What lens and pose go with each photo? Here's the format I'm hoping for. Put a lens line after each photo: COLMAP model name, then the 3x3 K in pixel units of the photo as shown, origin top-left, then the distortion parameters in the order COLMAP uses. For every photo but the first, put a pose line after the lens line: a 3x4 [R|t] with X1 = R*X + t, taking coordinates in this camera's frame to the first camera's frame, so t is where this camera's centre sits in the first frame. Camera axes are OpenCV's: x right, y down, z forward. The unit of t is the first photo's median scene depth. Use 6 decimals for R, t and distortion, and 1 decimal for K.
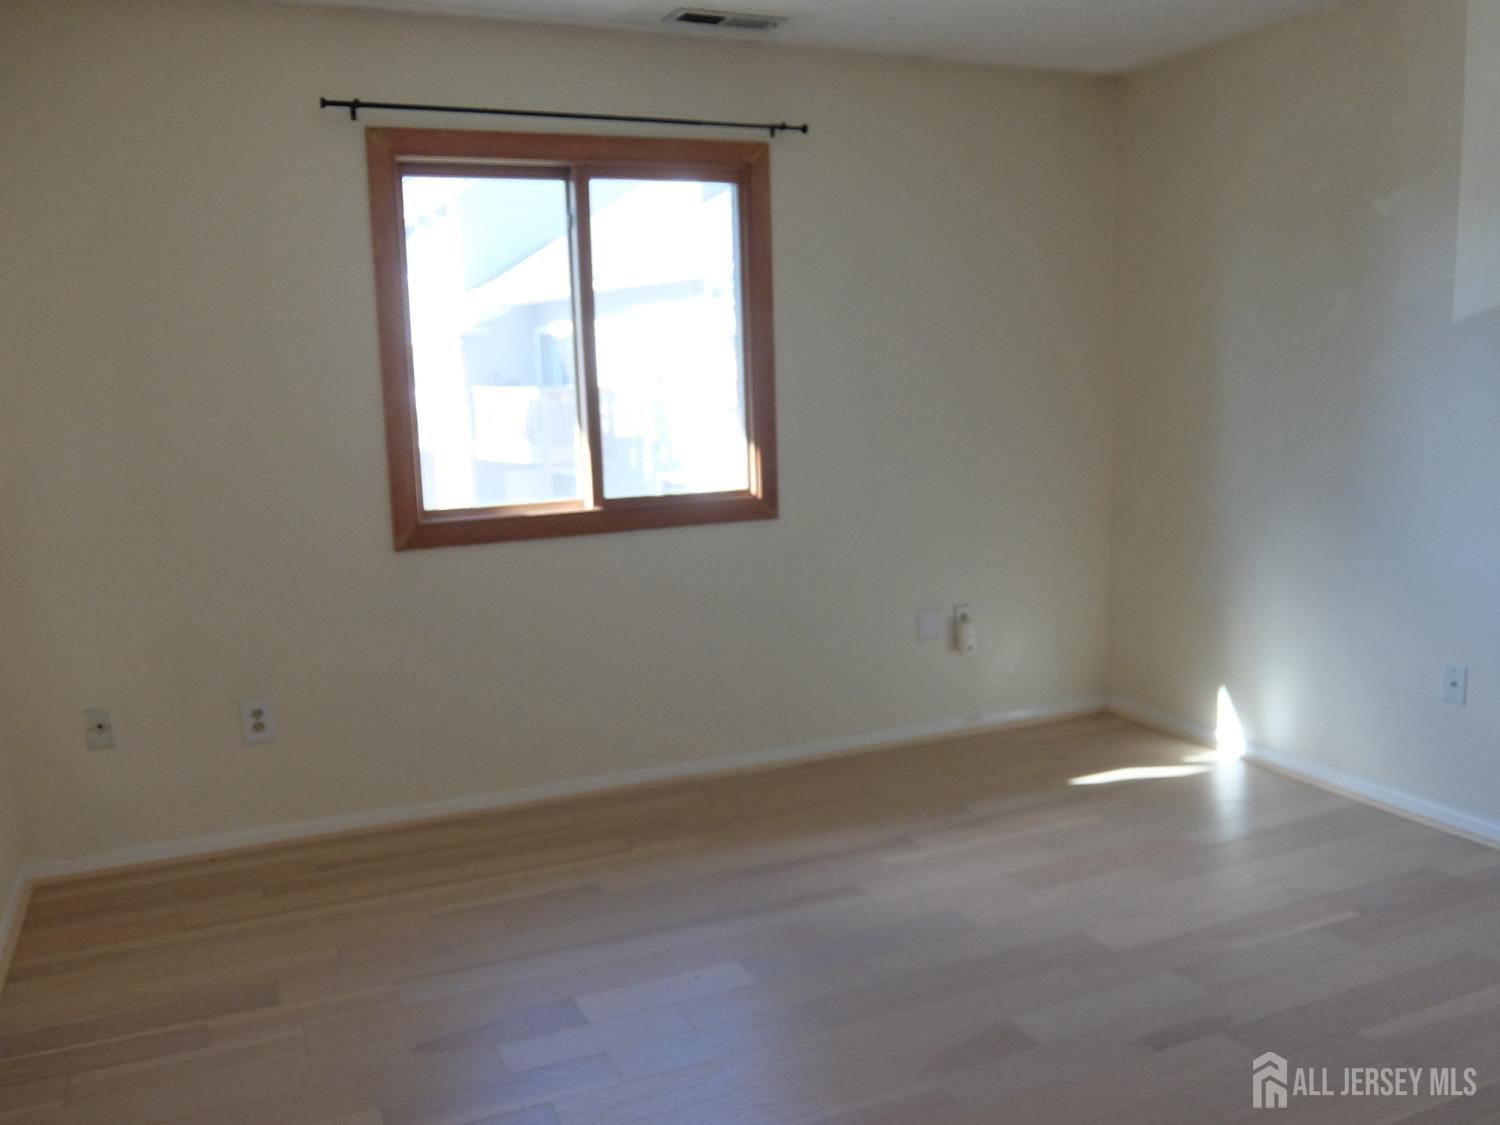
lens RADIAL K [[1320.0, 0, 746.7], [0, 1320.0, 584.7], [0, 0, 1]] dist [-0.006749, 0.007391]
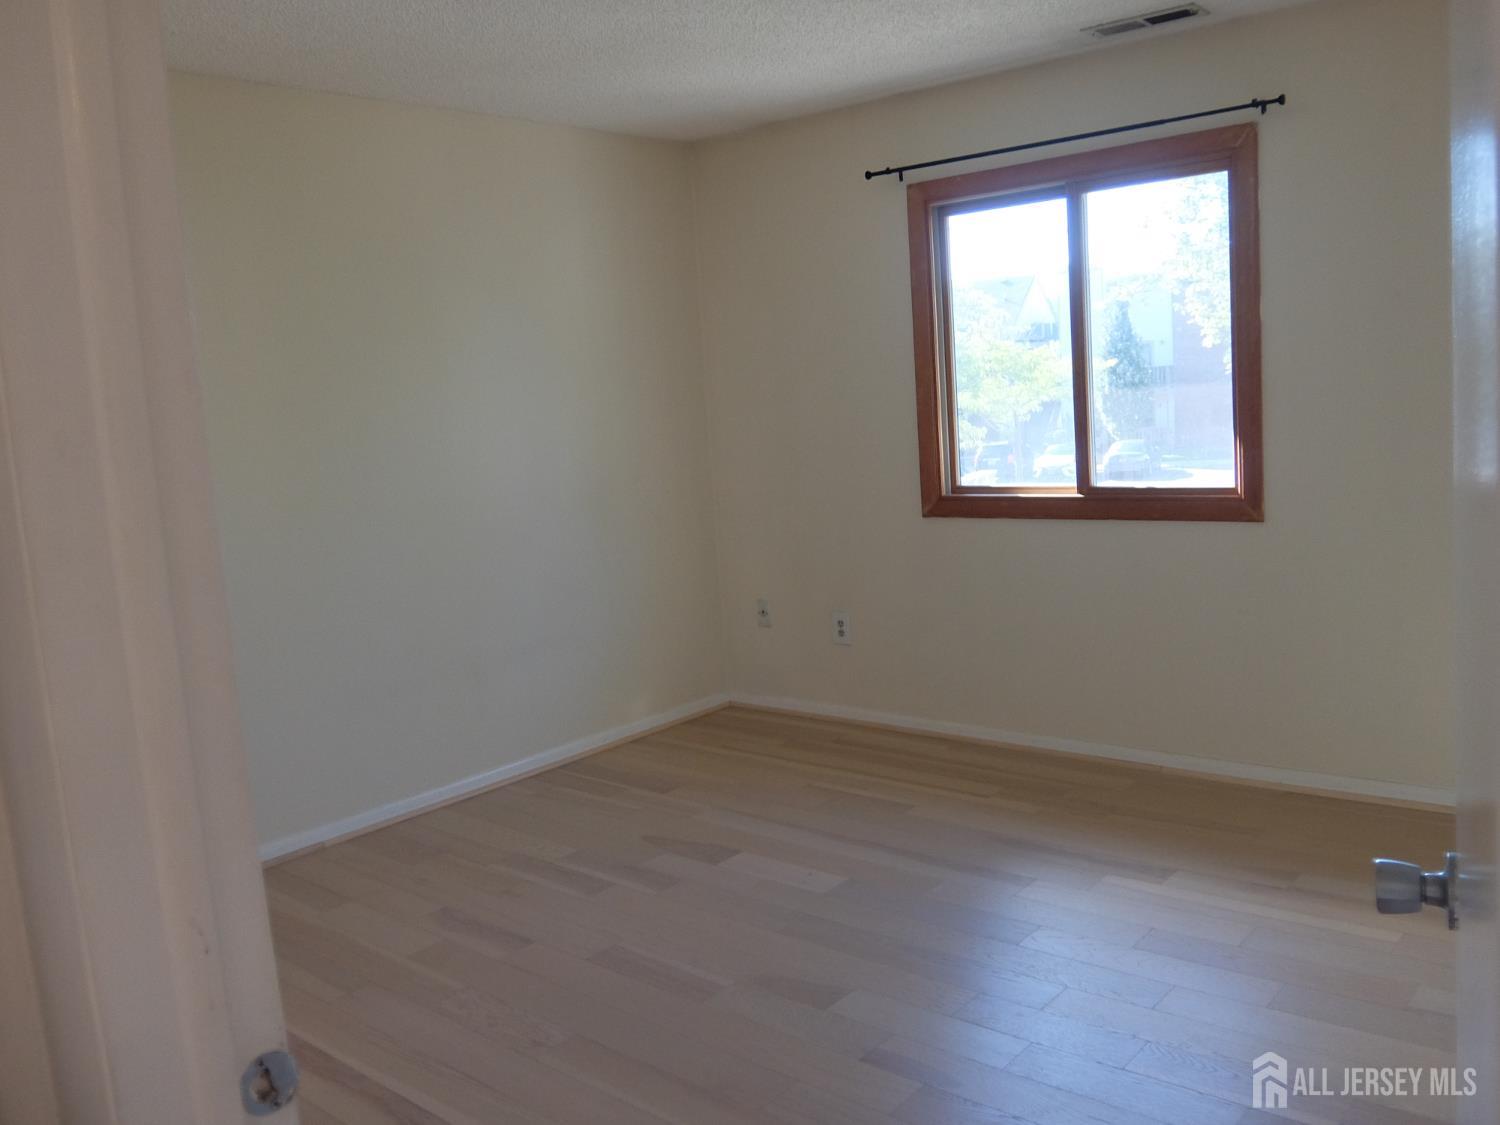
lens RADIAL K [[1280.6, 0, 750.0], [0, 1280.6, 562.5], [0, 0, 1]] dist [0.004865, -0.001730]
pose [[0.432987, 0.122676, -0.893013, 0.703083], [-0.102127, 0.990993, 0.086619, -0.065127], [0.895596, 0.053696, 0.441615, 0.287729]]
